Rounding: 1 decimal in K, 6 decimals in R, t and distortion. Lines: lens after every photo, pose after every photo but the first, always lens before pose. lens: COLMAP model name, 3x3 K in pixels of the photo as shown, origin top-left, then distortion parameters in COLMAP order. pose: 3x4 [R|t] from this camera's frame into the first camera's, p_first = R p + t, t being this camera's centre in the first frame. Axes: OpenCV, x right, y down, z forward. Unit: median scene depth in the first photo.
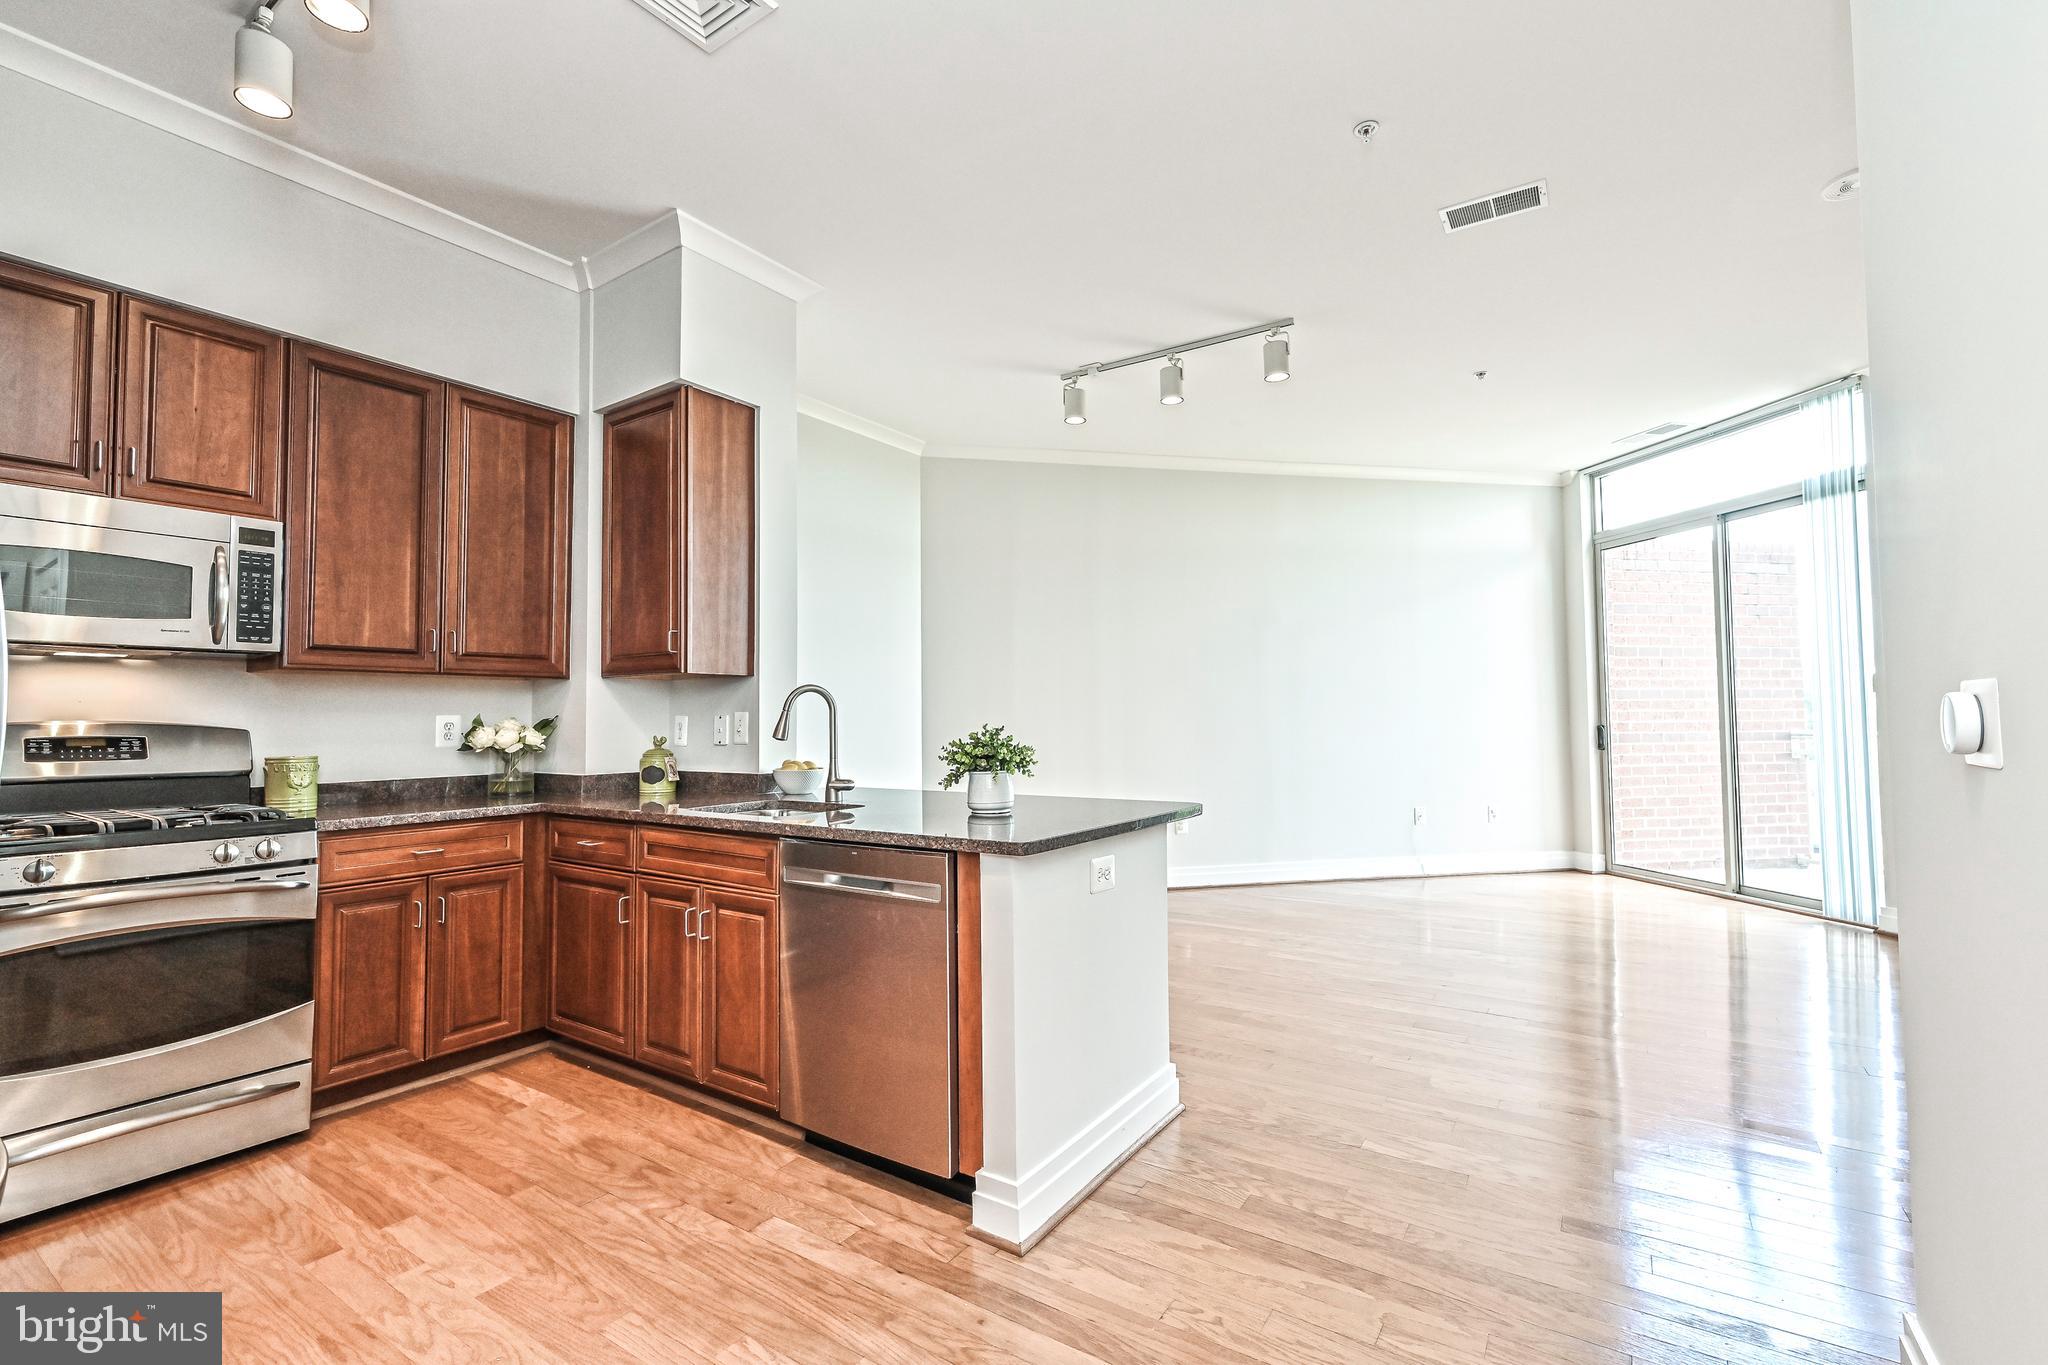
lens RADIAL K [[889.9, 0, 1033.4], [0, 889.9, 685.8], [0, 0, 1]] dist [-0.002151, -0.000005]
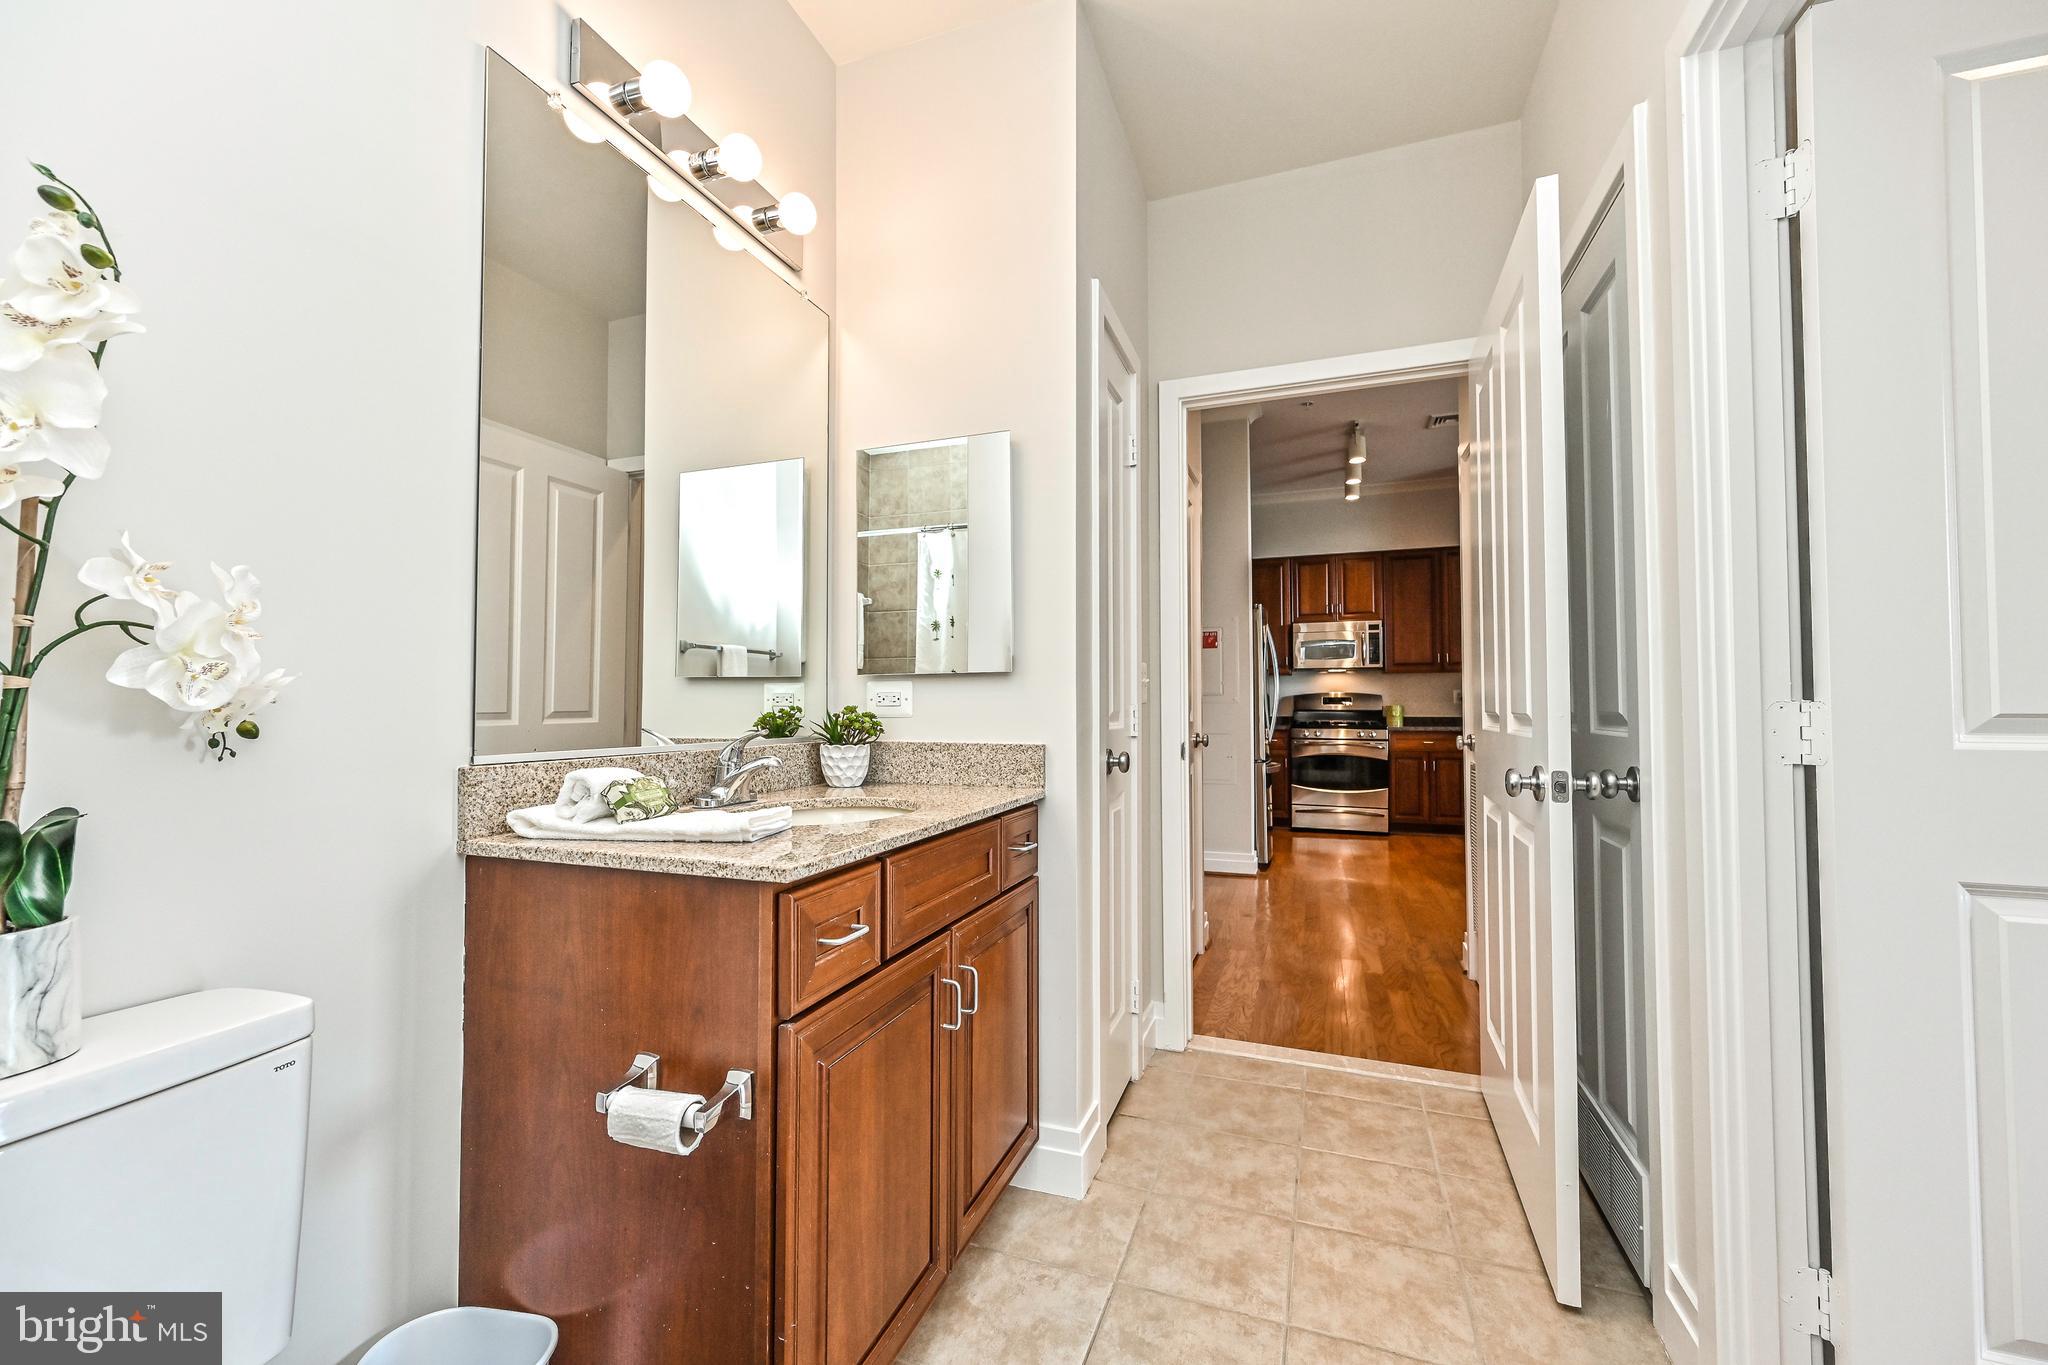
lens RADIAL K [[809.7, 0, 1021.1], [0, 809.7, 687.1], [0, 0, 1]] dist [-0.001496, -0.000203]
pose [[0.236102, -0.014092, -0.971626, 1.201743], [0.035683, 0.999346, -0.005823, -0.000765], [0.971073, -0.033295, 0.236450, -0.626179]]
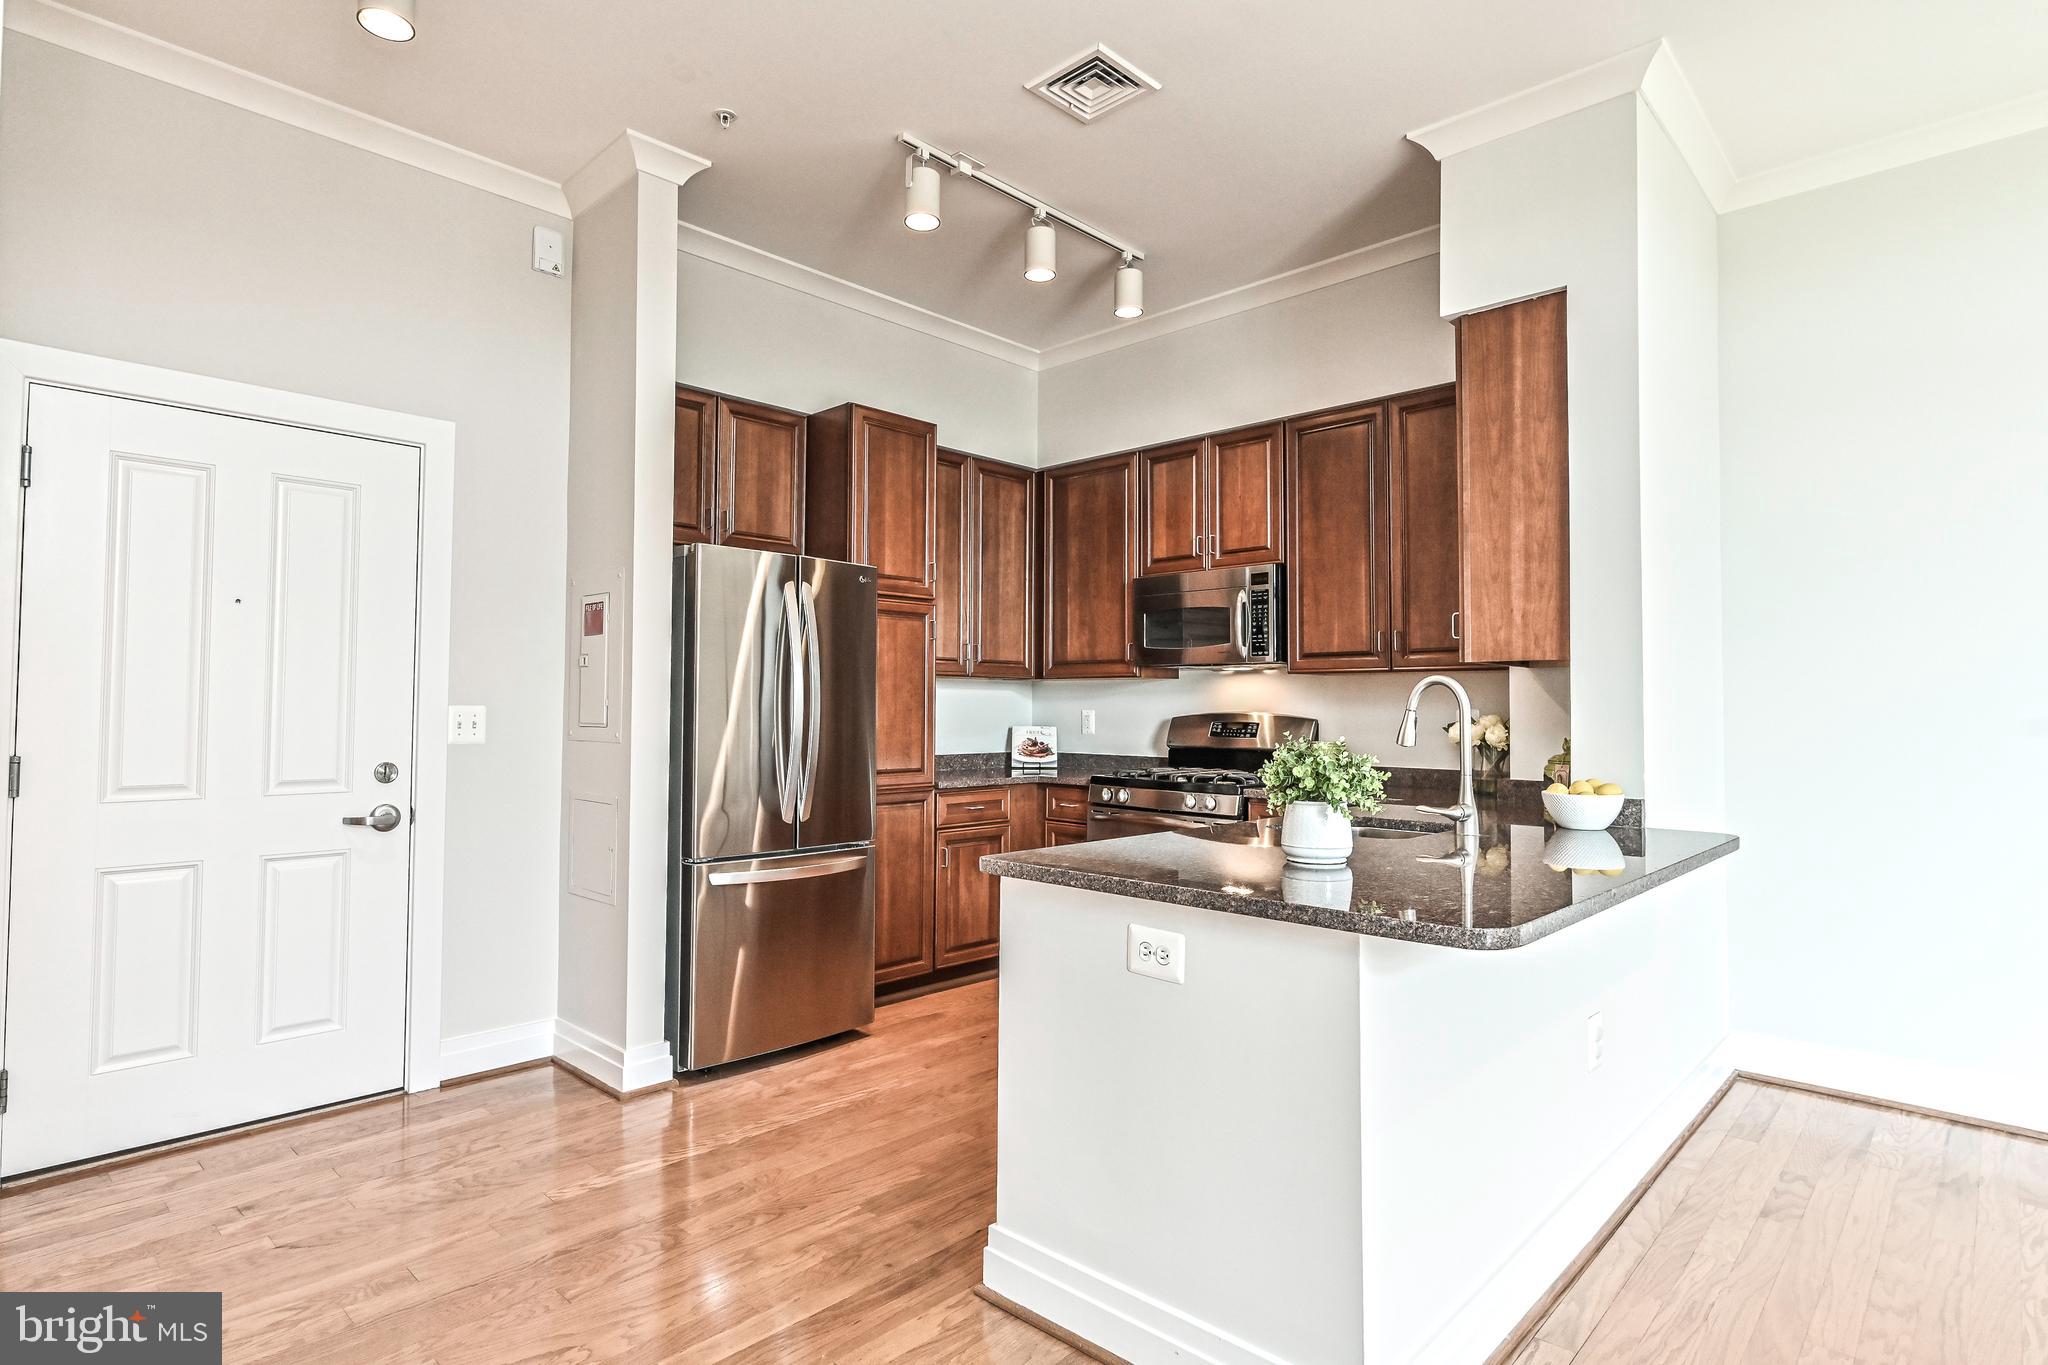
lens RADIAL K [[1057.0, 0, 1021.0], [0, 1057.0, 678.4], [0, 0, 1]] dist [-0.000496, 0.000530]
pose [[-0.171633, -0.018254, -0.984992, 0.689590], [0.032819, 0.999167, -0.024235, 0.011609], [0.984614, -0.036486, -0.170891, 0.796267]]
